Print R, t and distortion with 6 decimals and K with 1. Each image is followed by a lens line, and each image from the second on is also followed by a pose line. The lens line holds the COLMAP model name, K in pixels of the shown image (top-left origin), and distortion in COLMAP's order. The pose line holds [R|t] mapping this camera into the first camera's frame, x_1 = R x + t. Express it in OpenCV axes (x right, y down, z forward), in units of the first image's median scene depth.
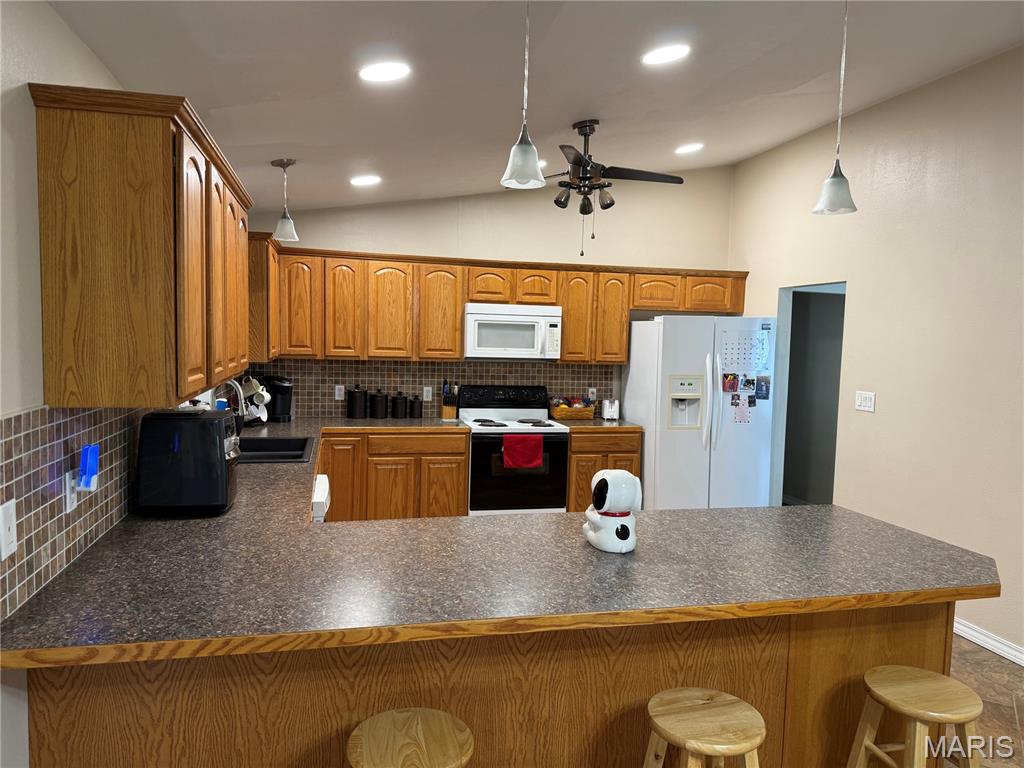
lens RADIAL K [[716.5, 0, 512.0], [0, 716.5, 384.0], [0, 0, 1]] dist [0.002542, -0.000255]
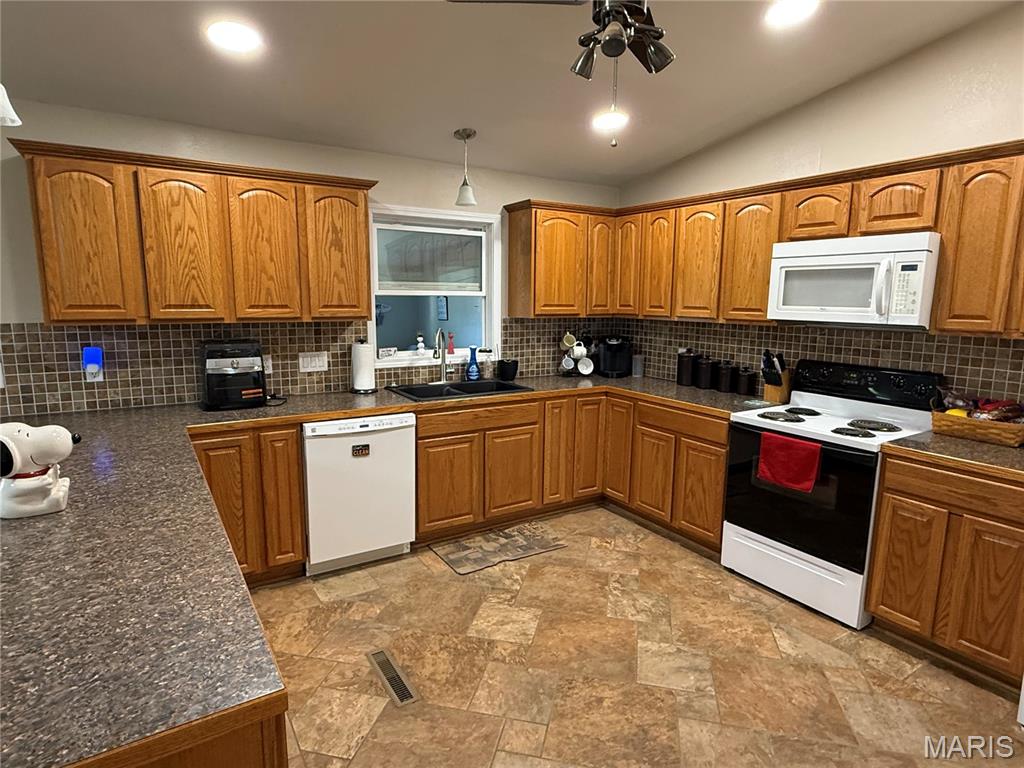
lens RADIAL K [[568.9, 0, 512.0], [0, 568.9, 384.0], [0, 0, 1]] dist [-0.002868, -0.001204]
pose [[0.324761, 0.121000, -0.938024, 0.395985], [-0.066430, 0.992251, 0.104996, -0.015368], [0.943460, 0.028214, 0.330283, 0.553738]]
